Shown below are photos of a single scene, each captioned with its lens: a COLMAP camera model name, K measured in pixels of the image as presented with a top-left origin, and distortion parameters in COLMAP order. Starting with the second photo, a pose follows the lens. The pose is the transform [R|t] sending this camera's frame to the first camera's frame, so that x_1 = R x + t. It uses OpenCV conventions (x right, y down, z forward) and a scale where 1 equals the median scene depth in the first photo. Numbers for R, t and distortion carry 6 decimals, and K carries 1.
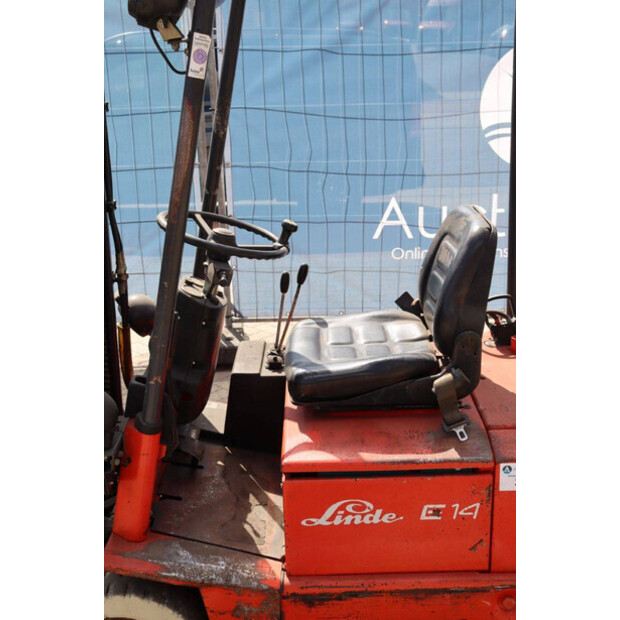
lens RADIAL K [[833.4, 0, 321.4], [0, 833.4, 309.3], [0, 0, 1]] dist [0.023392, 0.086046]
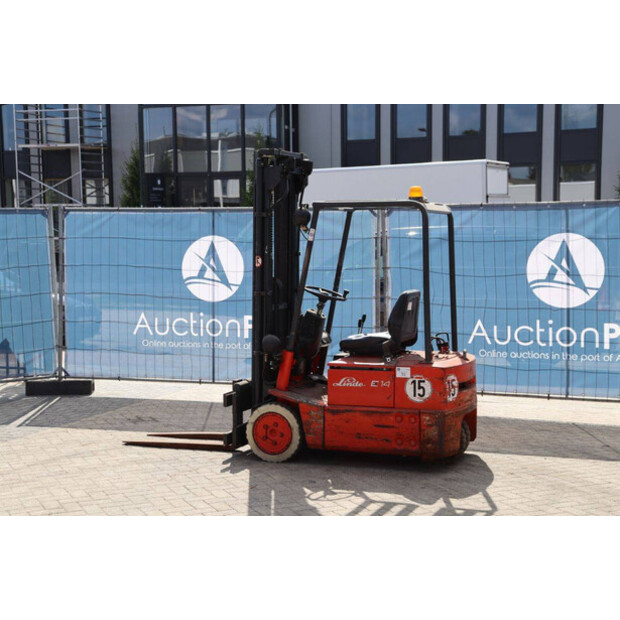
lens RADIAL K [[1094.4, 0, 310.0], [0, 1094.4, 310.0], [0, 0, 1]] dist [0.164196, 0.100017]
pose [[0.926125, 0.041464, -0.374931, 1.343002], [-0.131527, 0.967059, -0.217940, 0.852987], [0.353544, 0.251153, 0.901071, -2.596533]]
